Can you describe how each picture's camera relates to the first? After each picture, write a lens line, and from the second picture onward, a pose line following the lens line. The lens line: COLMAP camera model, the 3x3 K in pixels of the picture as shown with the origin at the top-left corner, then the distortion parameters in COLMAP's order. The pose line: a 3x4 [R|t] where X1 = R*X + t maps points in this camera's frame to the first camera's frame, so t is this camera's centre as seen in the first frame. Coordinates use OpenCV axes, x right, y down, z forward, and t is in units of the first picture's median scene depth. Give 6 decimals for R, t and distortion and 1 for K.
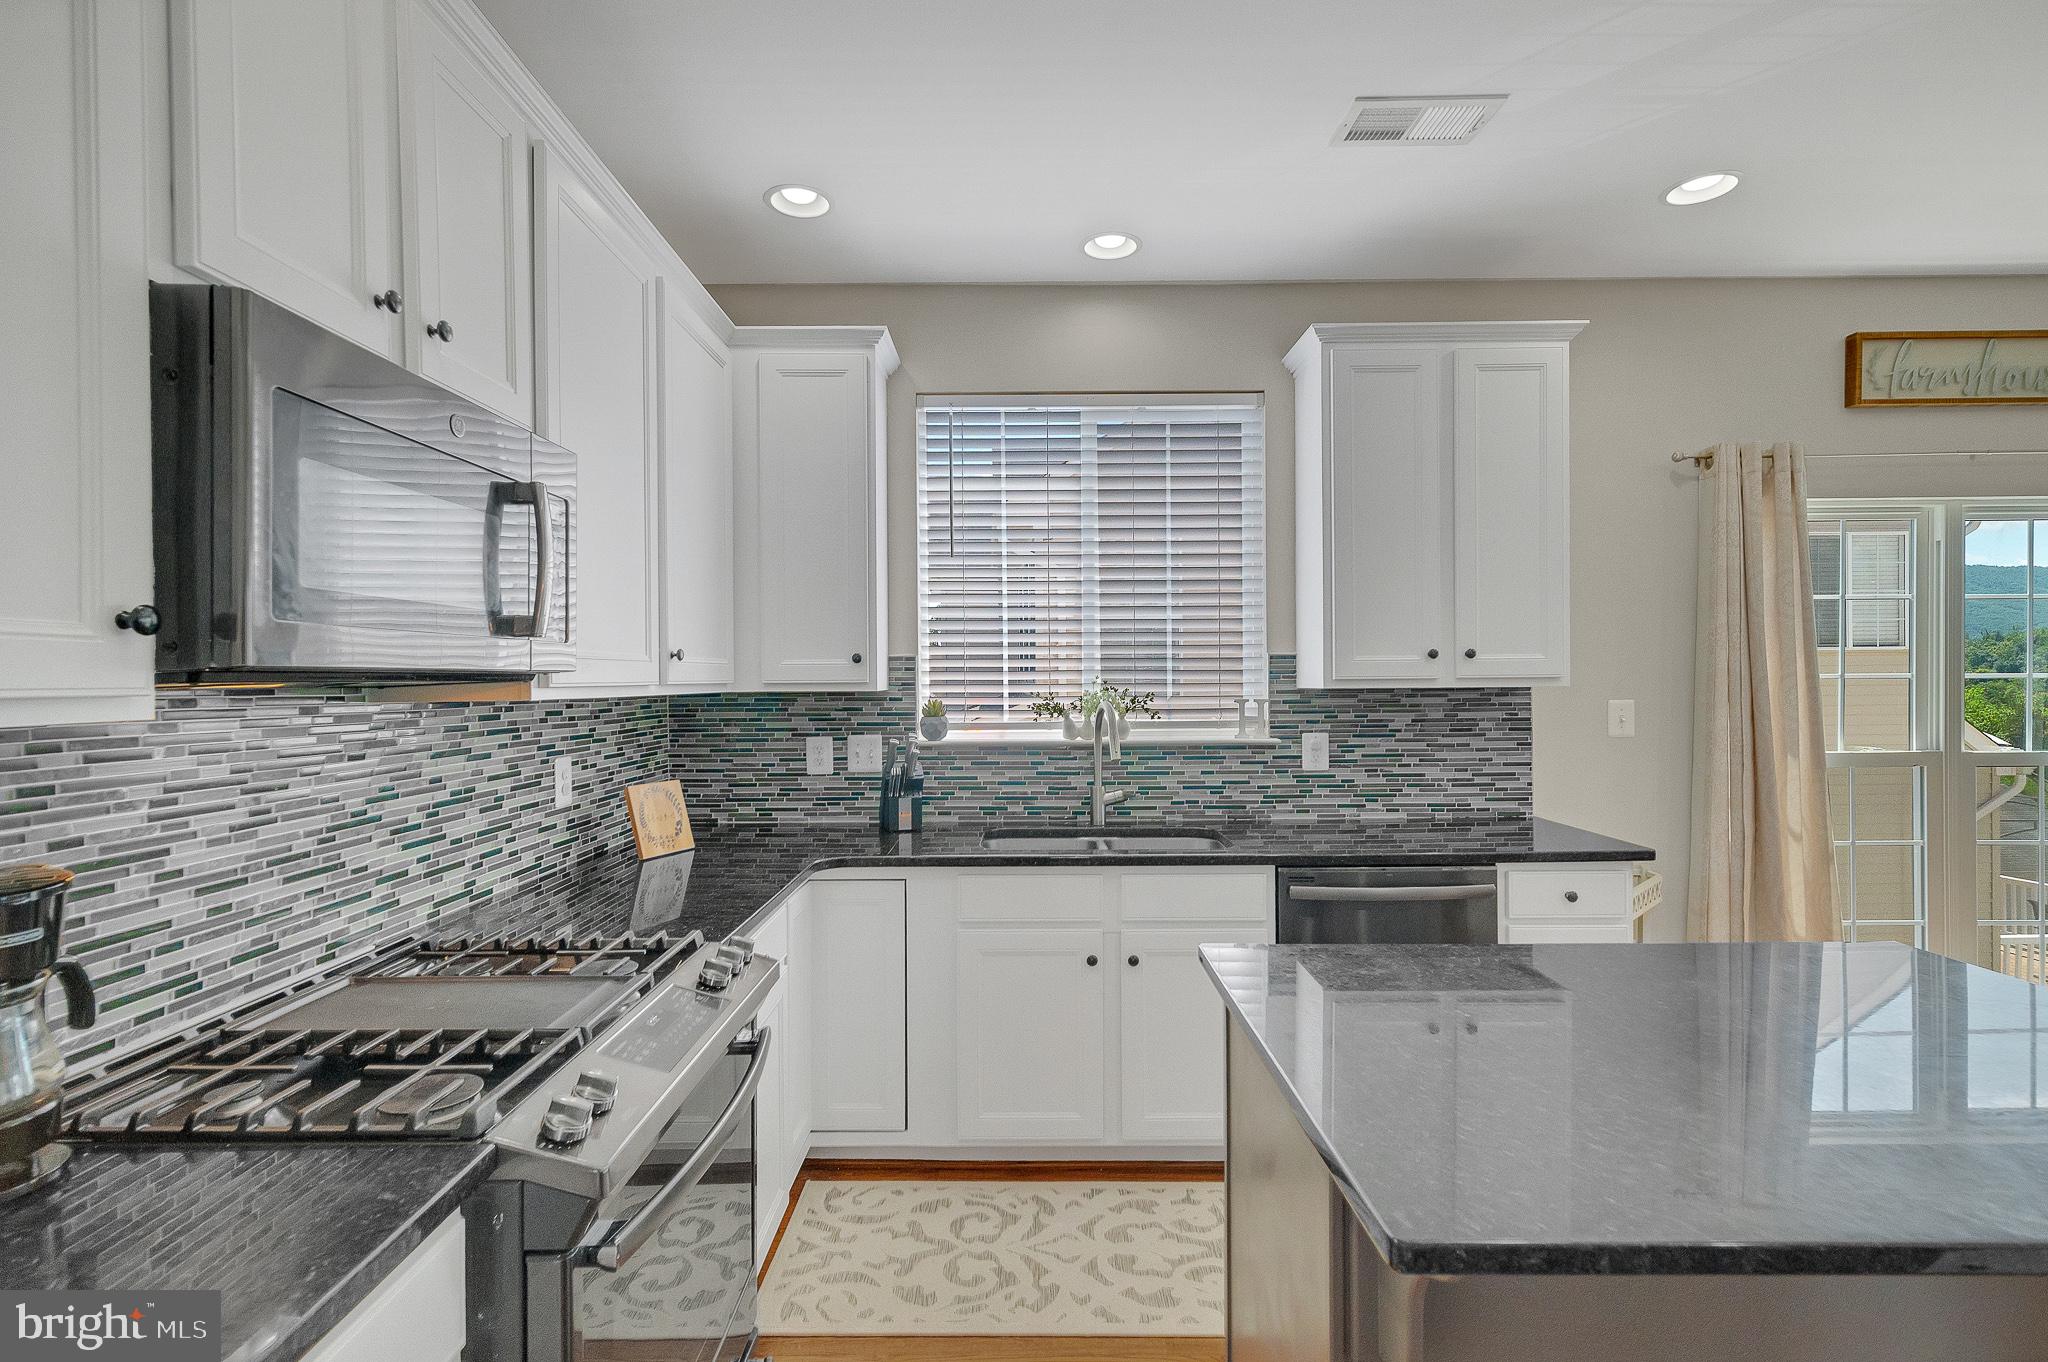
lens RADIAL K [[962.7, 0, 1022.5], [0, 962.7, 695.6], [0, 0, 1]] dist [0.000444, 0.000167]
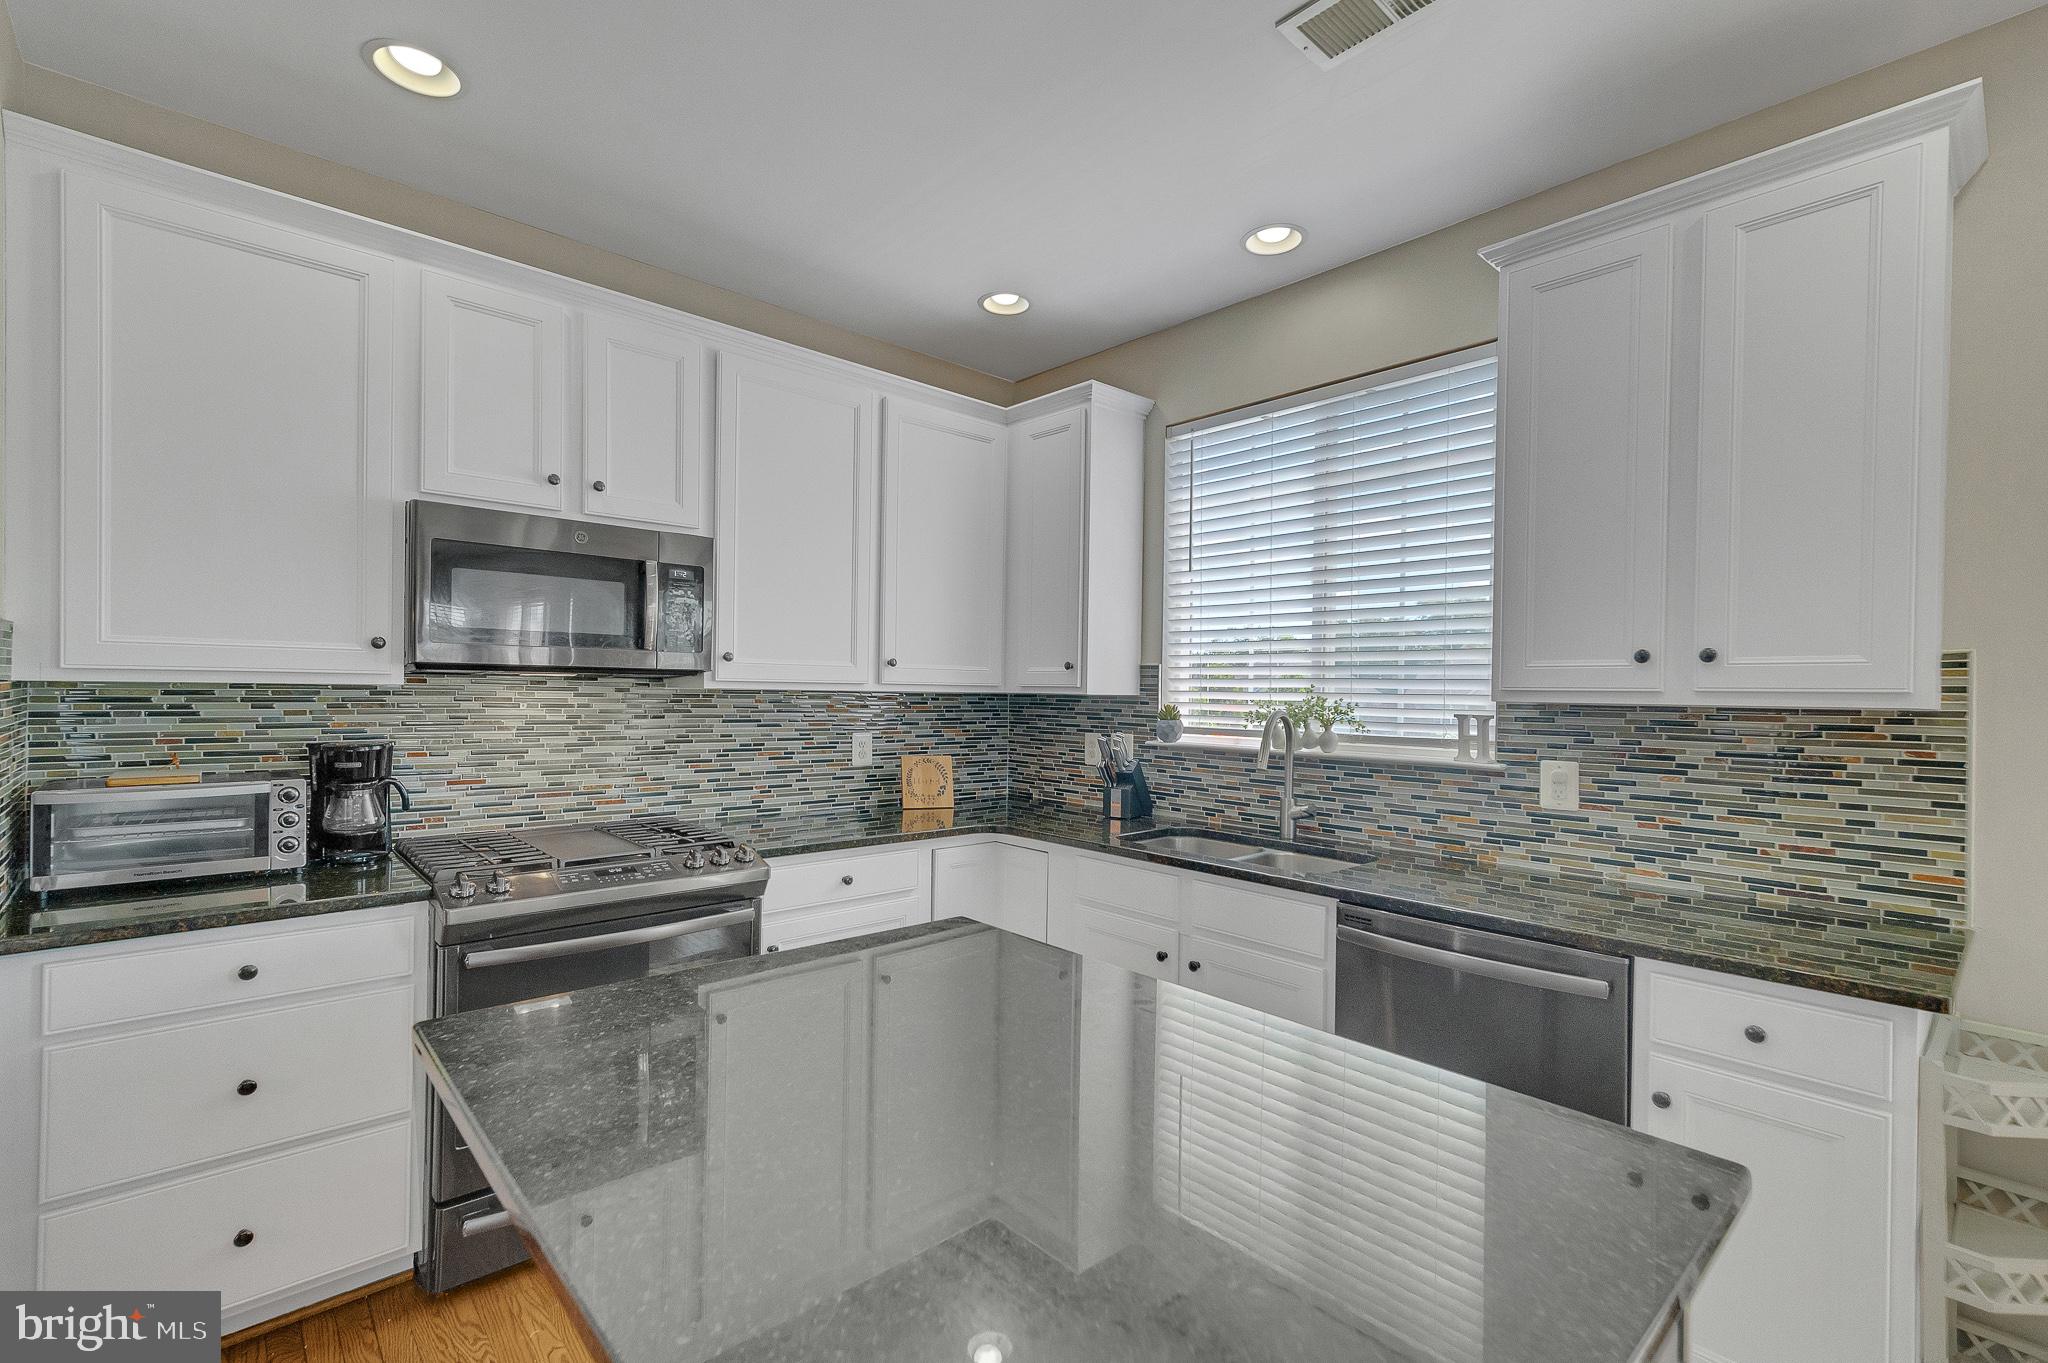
lens RADIAL K [[902.7, 0, 1024.0], [0, 902.7, 705.7], [0, 0, 1]] dist [0.006709, -0.000160]
pose [[0.670480, 0.028898, -0.741364, 0.554520], [-0.032678, 0.999422, 0.009404, 0.001687], [0.741207, 0.017921, 0.671037, 0.190562]]
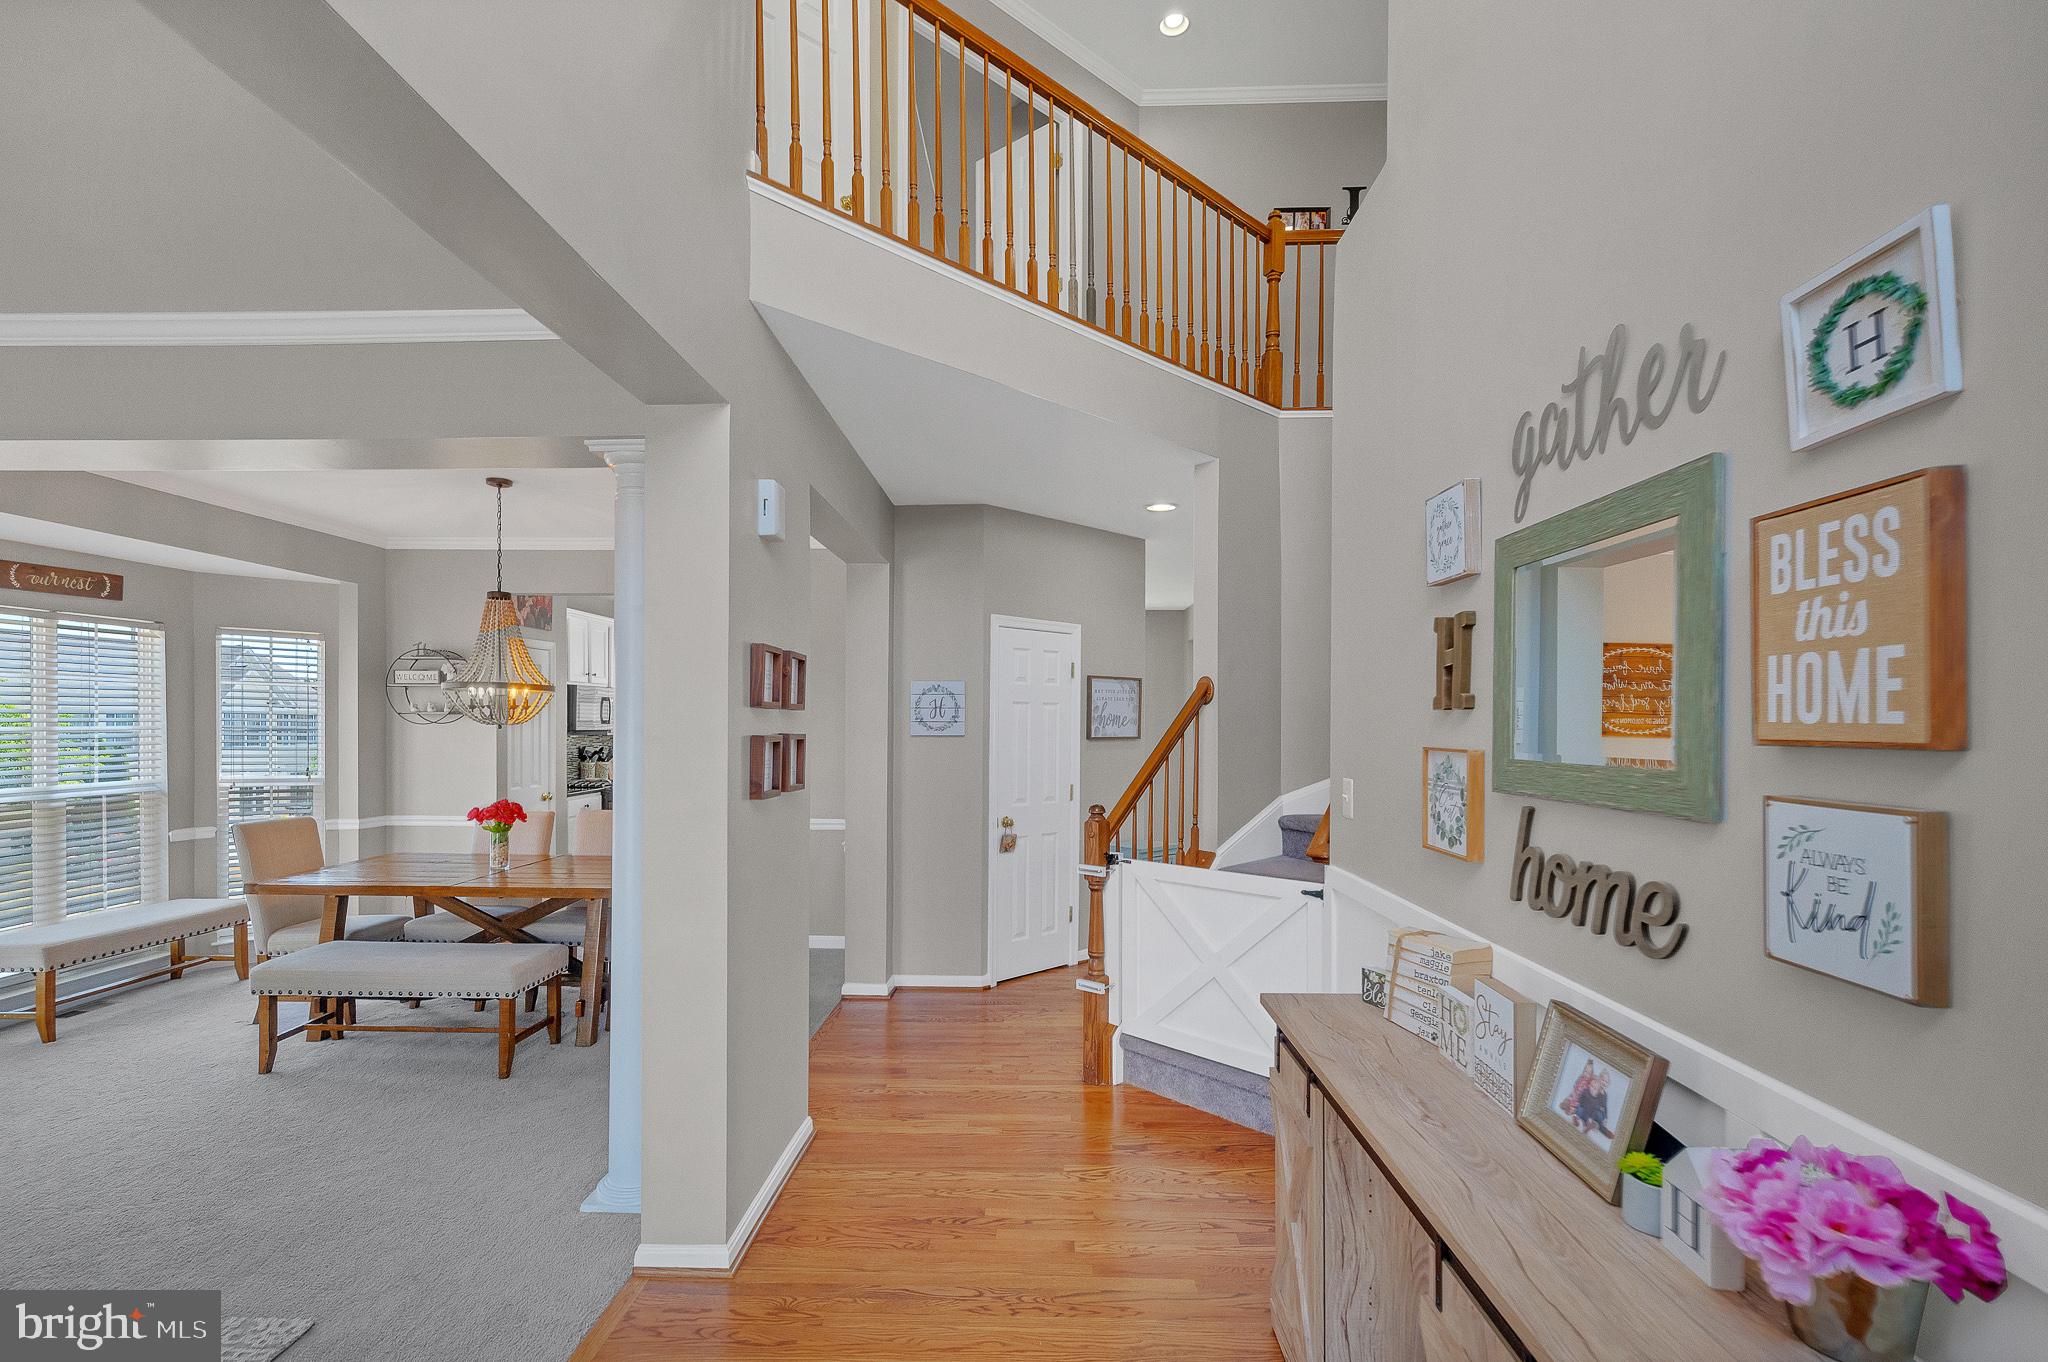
lens RADIAL K [[929.9, 0, 1010.9], [0, 929.9, 728.0], [0, 0, 1]] dist [0.014269, -0.000181]
pose [[0.999054, 0.010055, -0.042314, 1.005366], [-0.010337, 0.999926, -0.006456, -0.015330], [0.042246, 0.006887, 0.999083, -2.110936]]
